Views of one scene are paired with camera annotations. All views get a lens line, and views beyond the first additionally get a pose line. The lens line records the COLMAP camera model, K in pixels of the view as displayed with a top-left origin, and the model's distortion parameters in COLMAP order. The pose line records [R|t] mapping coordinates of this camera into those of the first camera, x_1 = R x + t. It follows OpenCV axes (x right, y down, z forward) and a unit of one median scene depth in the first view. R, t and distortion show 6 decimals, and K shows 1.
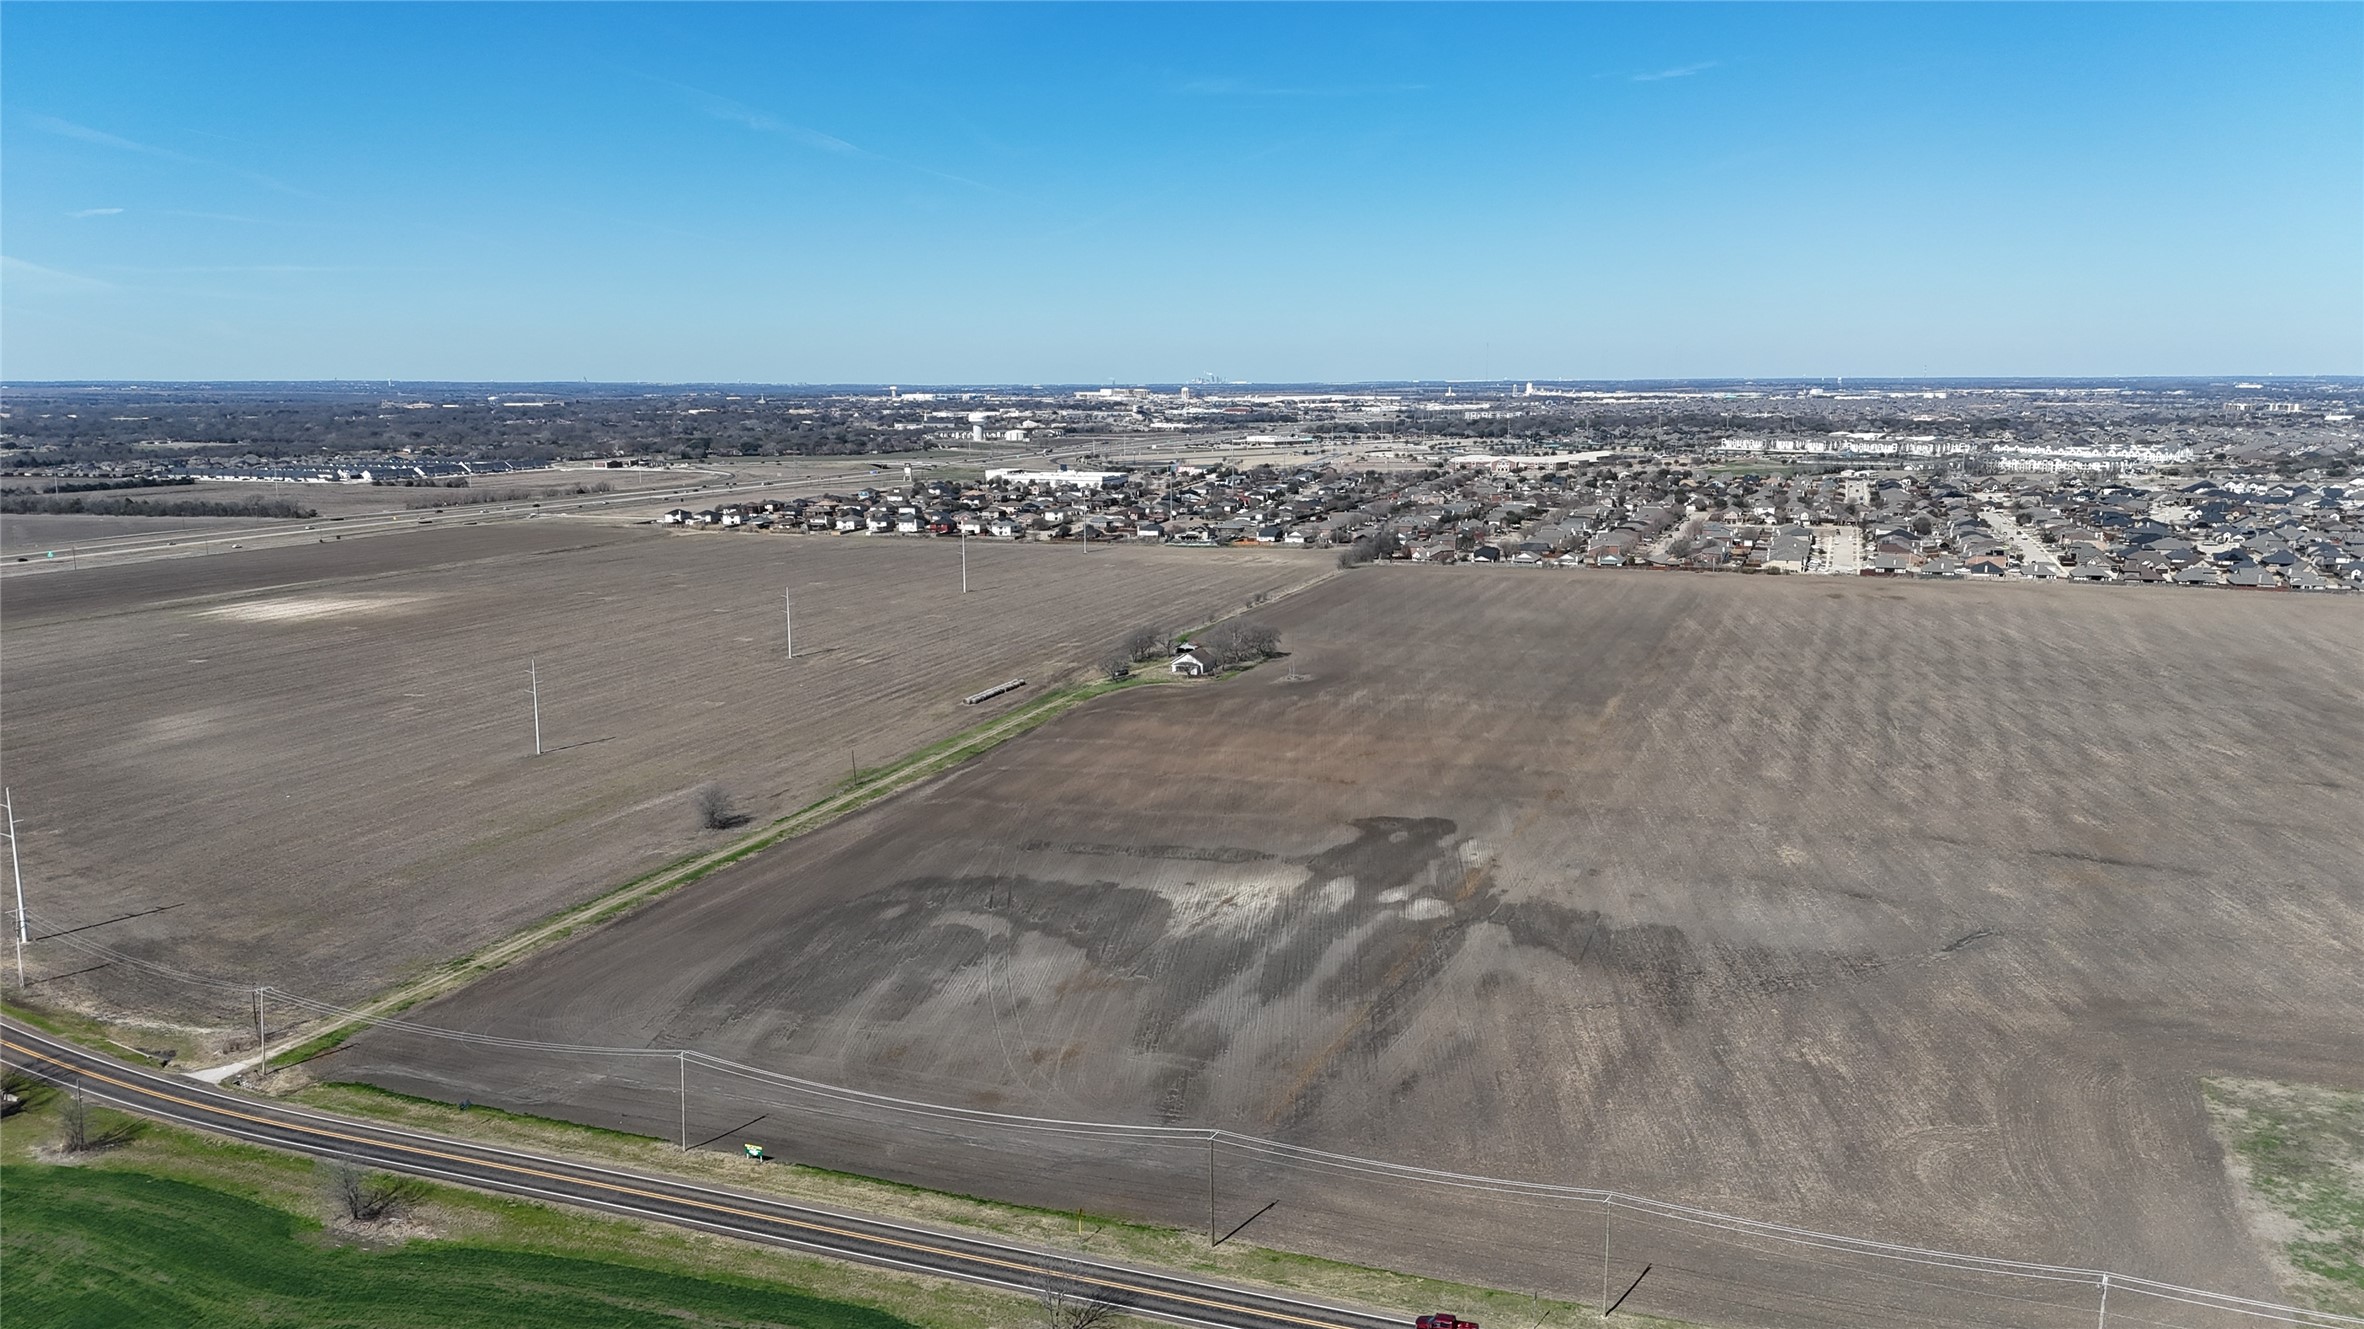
lens RADIAL K [[1724.4, 0, 1189.3], [0, 1724.4, 667.7], [0, 0, 1]] dist [0.092539, -0.095016]
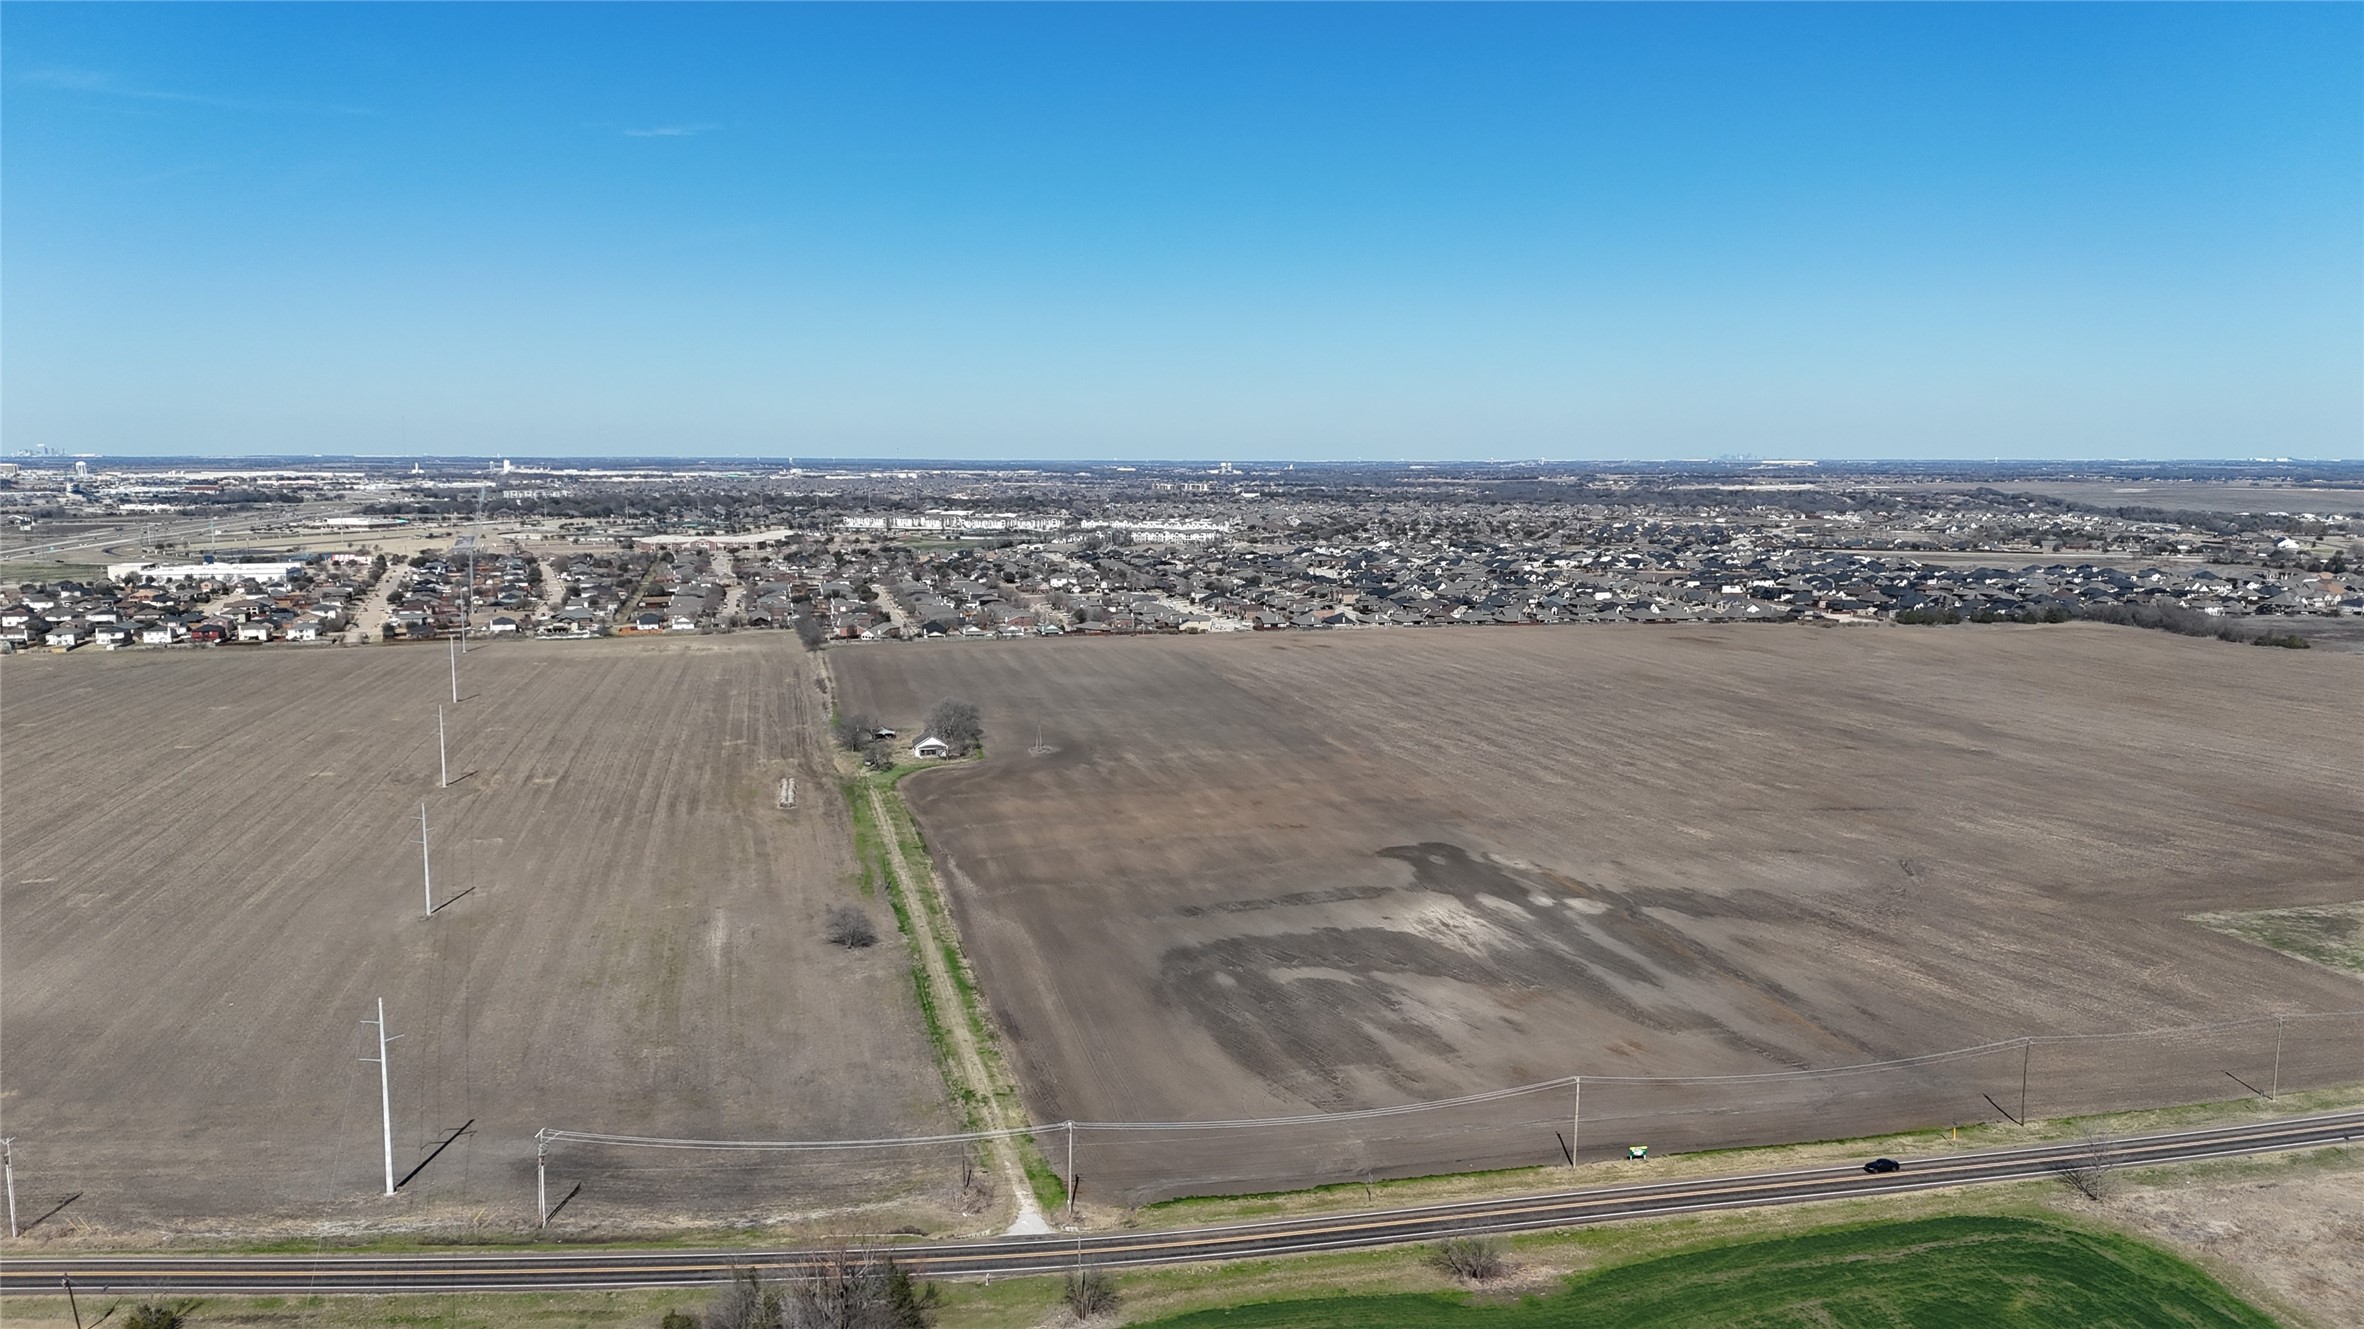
lens RADIAL K [[1724.4, 0, 1189.3], [0, 1724.4, 667.7], [0, 0, 1]] dist [0.092539, -0.095016]
pose [[0.827590, -0.066003, 0.557440, -0.718377], [0.090401, 0.995772, -0.016308, -0.029854], [-0.554006, 0.063890, 0.830057, 0.126997]]
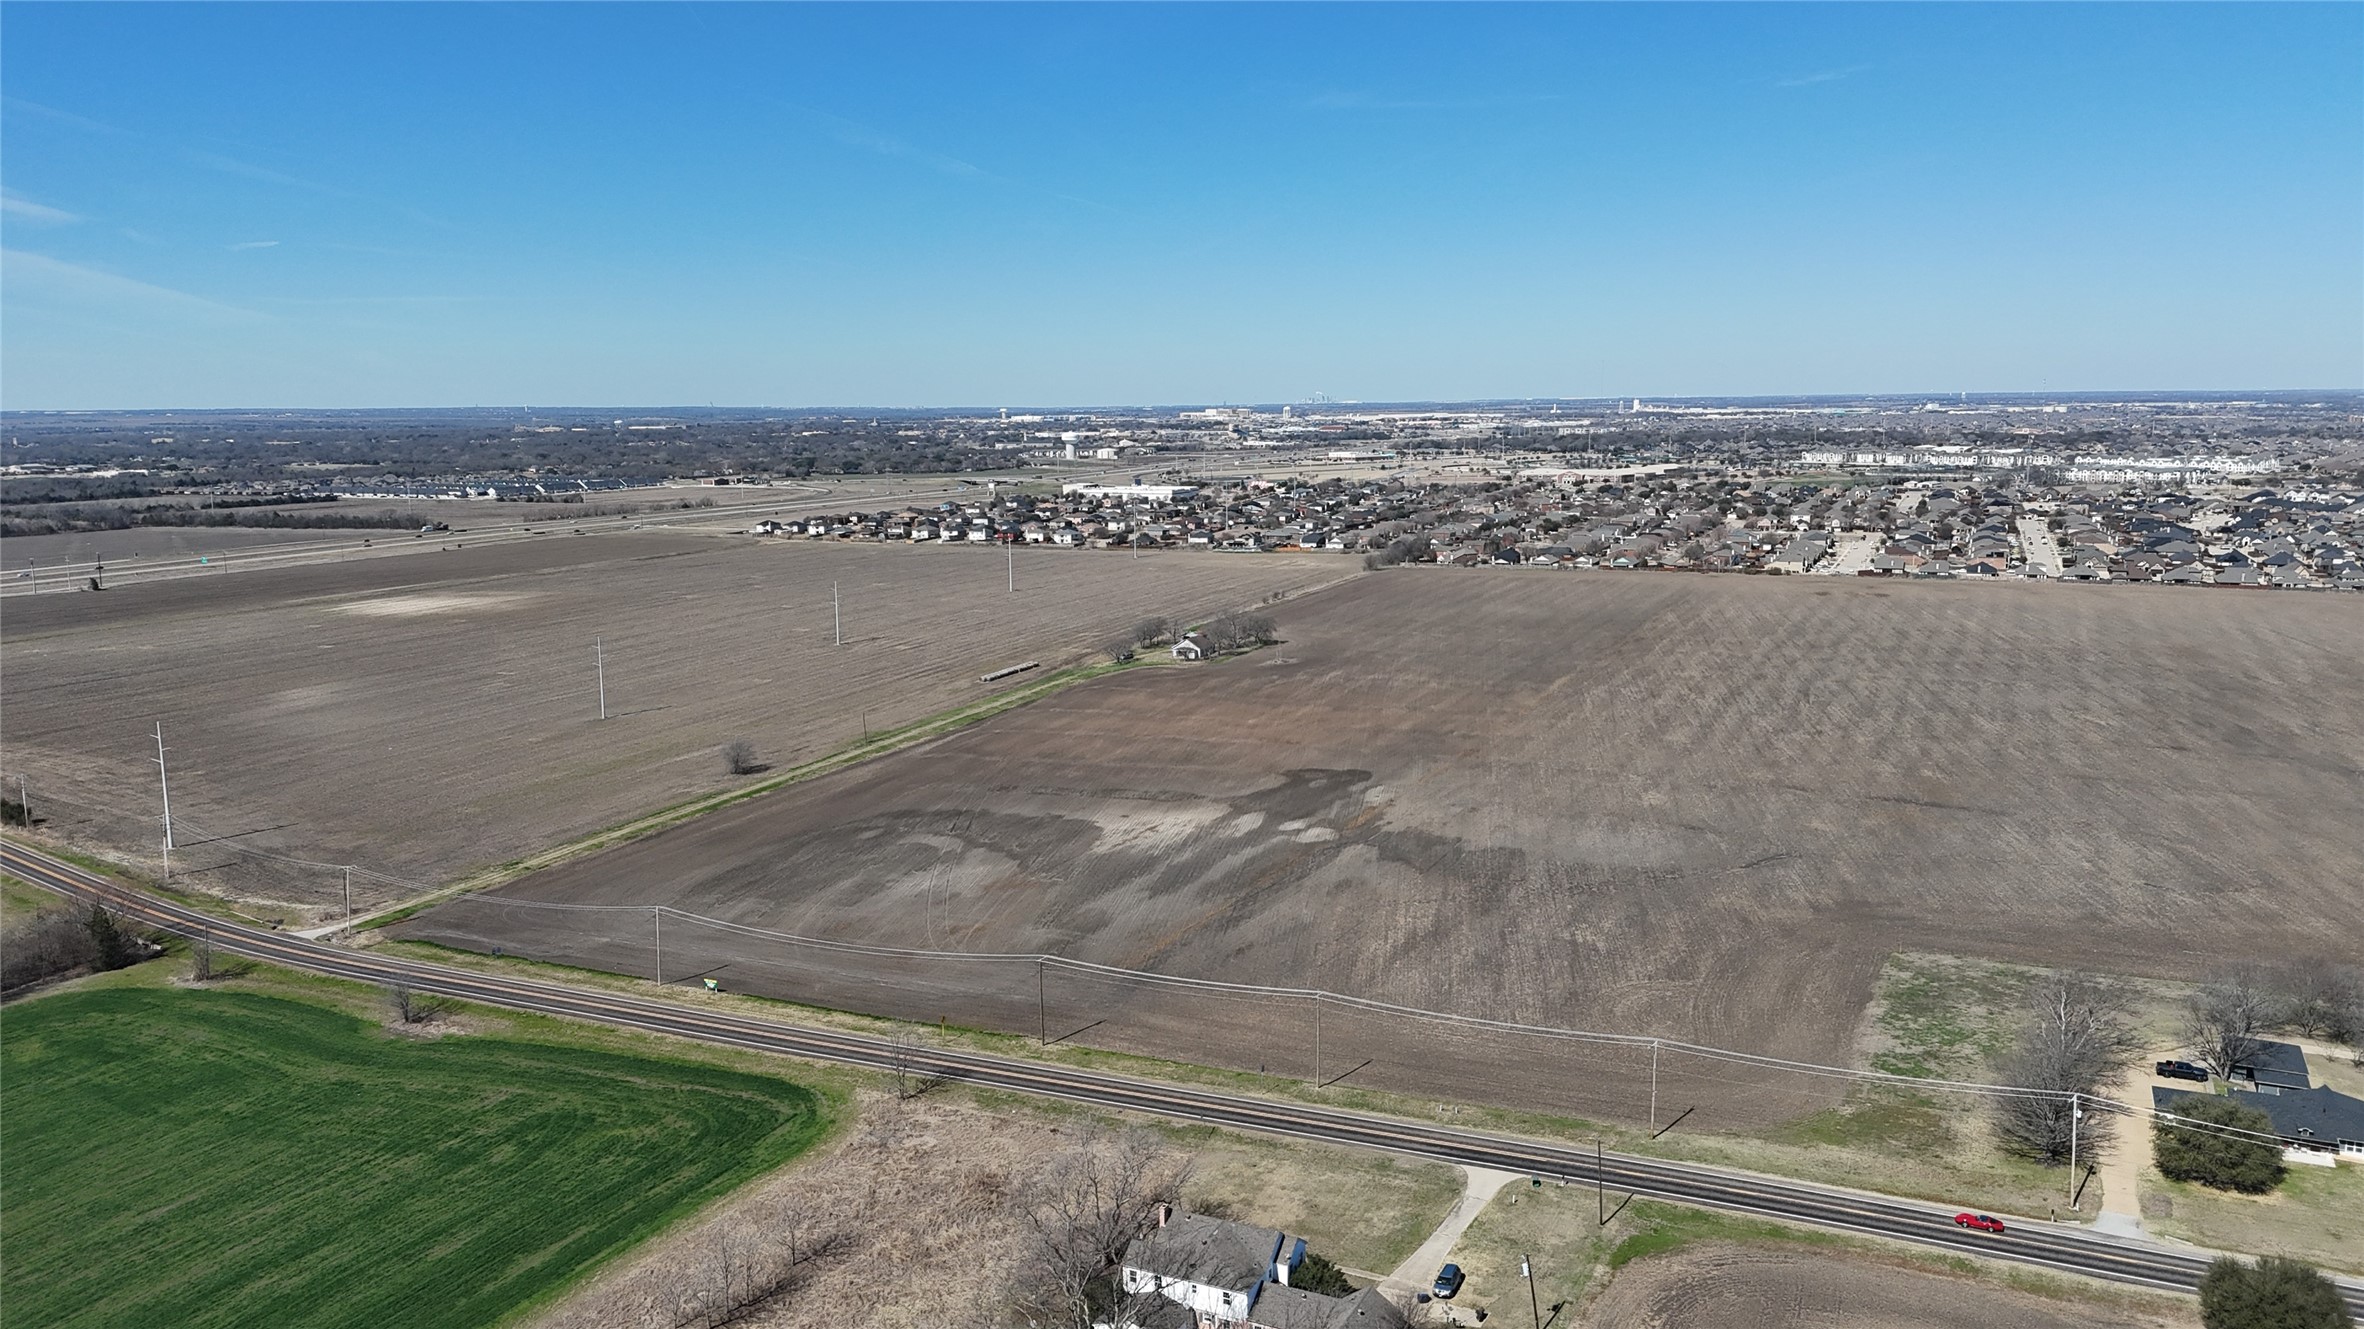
lens RADIAL K [[1724.4, 0, 1189.3], [0, 1724.4, 667.7], [0, 0, 1]] dist [0.092539, -0.095016]
pose [[0.997857, 0.003033, -0.065368, 0.120456], [-0.003787, 0.999928, -0.011413, 0.037158], [0.065329, 0.011636, 0.997796, -0.169145]]
